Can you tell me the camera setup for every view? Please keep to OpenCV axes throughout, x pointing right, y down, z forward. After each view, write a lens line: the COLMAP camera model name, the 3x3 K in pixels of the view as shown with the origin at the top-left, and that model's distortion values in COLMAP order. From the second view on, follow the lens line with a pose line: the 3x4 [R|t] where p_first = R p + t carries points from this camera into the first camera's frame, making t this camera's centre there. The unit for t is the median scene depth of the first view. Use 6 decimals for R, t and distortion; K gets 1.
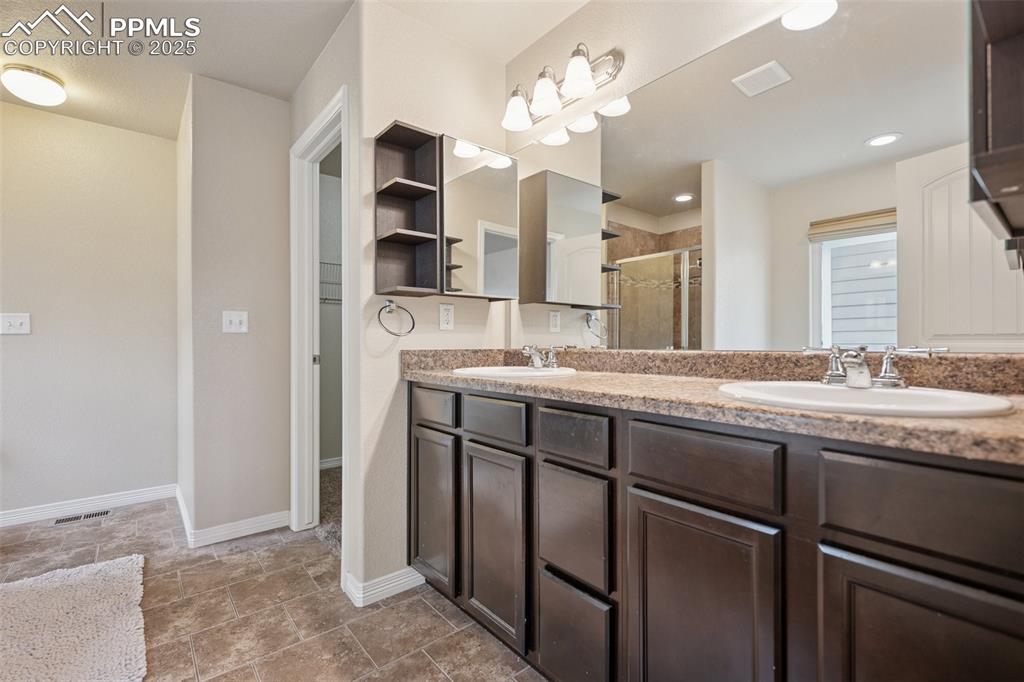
lens RADIAL K [[455.9, 0, 512.7], [0, 455.9, 339.4], [0, 0, 1]] dist [-0.000731, 0.000284]
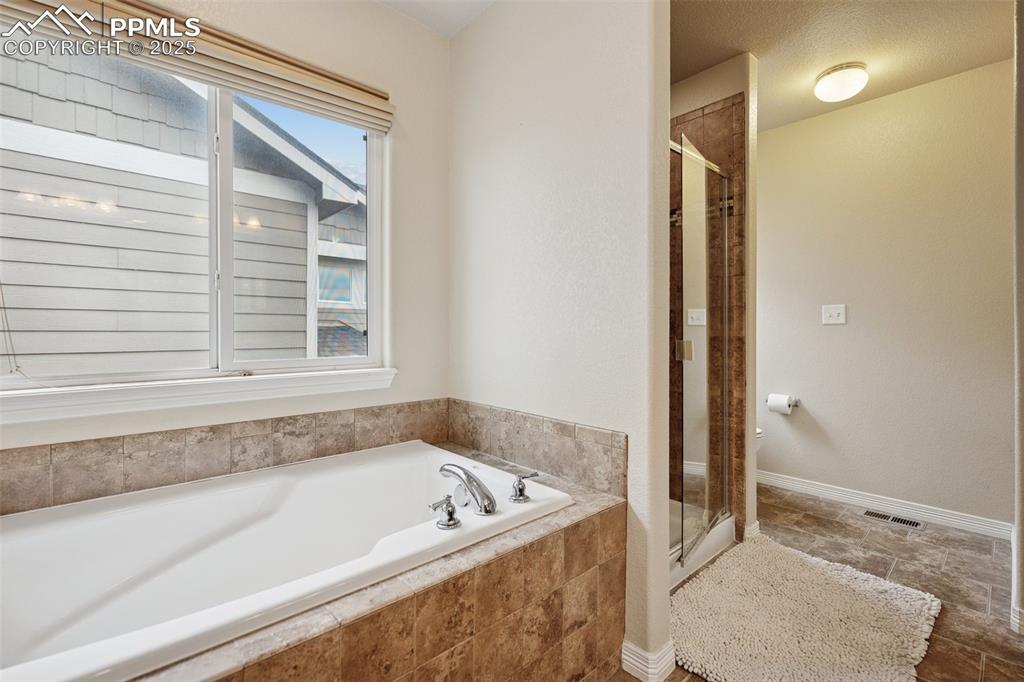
lens RADIAL K [[455.9, 0, 513.8], [0, 455.9, 330.8], [0, 0, 1]] dist [-0.000731, 0.000284]
pose [[0.045082, 0.005588, -0.998968, -0.050127], [0.003694, 0.999977, 0.005761, -0.005470], [0.998976, -0.003950, 0.045061, 0.209997]]
